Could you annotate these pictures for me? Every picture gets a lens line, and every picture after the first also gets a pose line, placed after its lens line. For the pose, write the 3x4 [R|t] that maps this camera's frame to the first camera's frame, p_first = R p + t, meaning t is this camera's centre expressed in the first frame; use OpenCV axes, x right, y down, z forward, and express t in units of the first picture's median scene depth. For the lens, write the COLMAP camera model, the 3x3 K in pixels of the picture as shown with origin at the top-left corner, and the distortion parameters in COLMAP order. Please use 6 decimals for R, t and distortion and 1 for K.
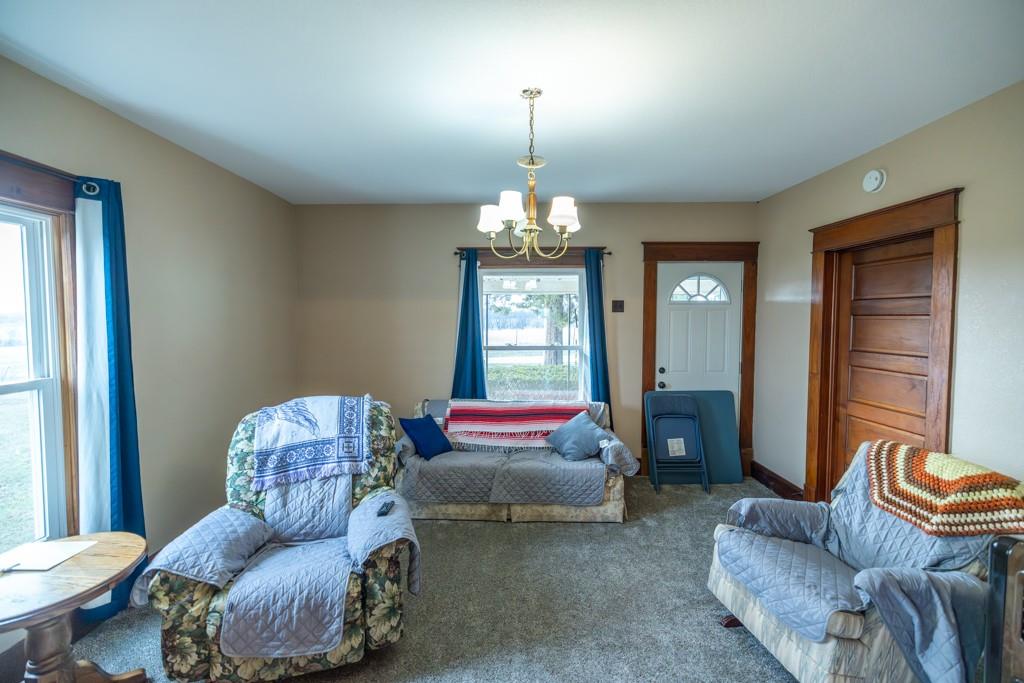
lens RADIAL K [[421.9, 0, 510.7], [0, 421.9, 338.9], [0, 0, 1]] dist [0.001489, 0.000198]
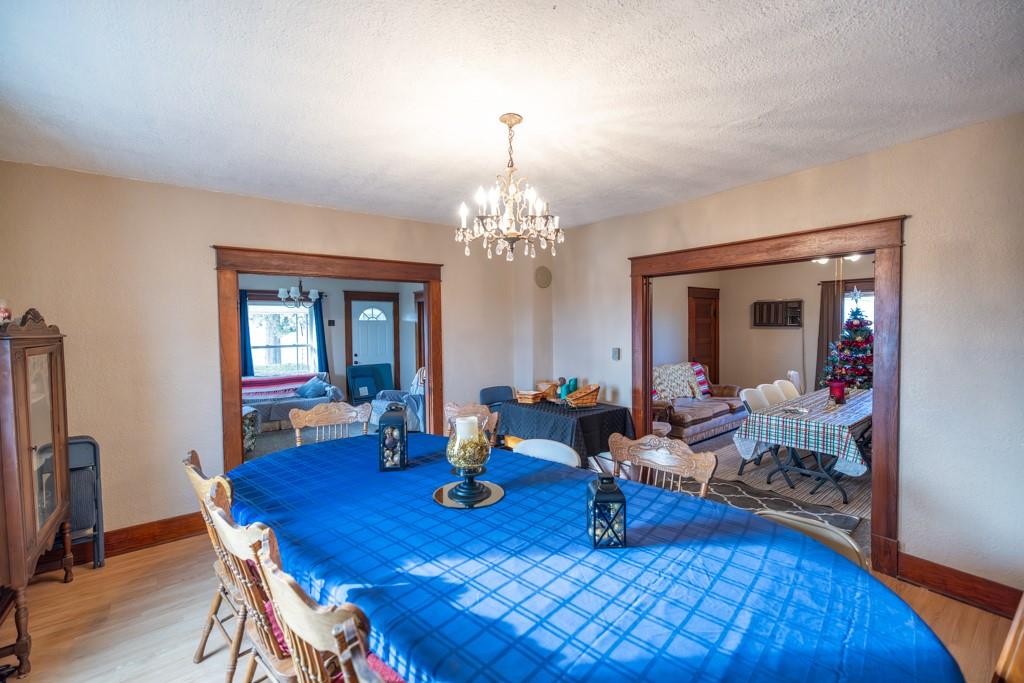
lens RADIAL K [[421.9, 0, 510.7], [0, 421.9, 338.9], [0, 0, 1]] dist [0.001489, 0.000198]
pose [[0.788113, -0.026202, 0.614973, -0.294522], [0.038982, 0.999213, -0.007384, 0.042488], [-0.614295, 0.029792, 0.788514, -1.045188]]
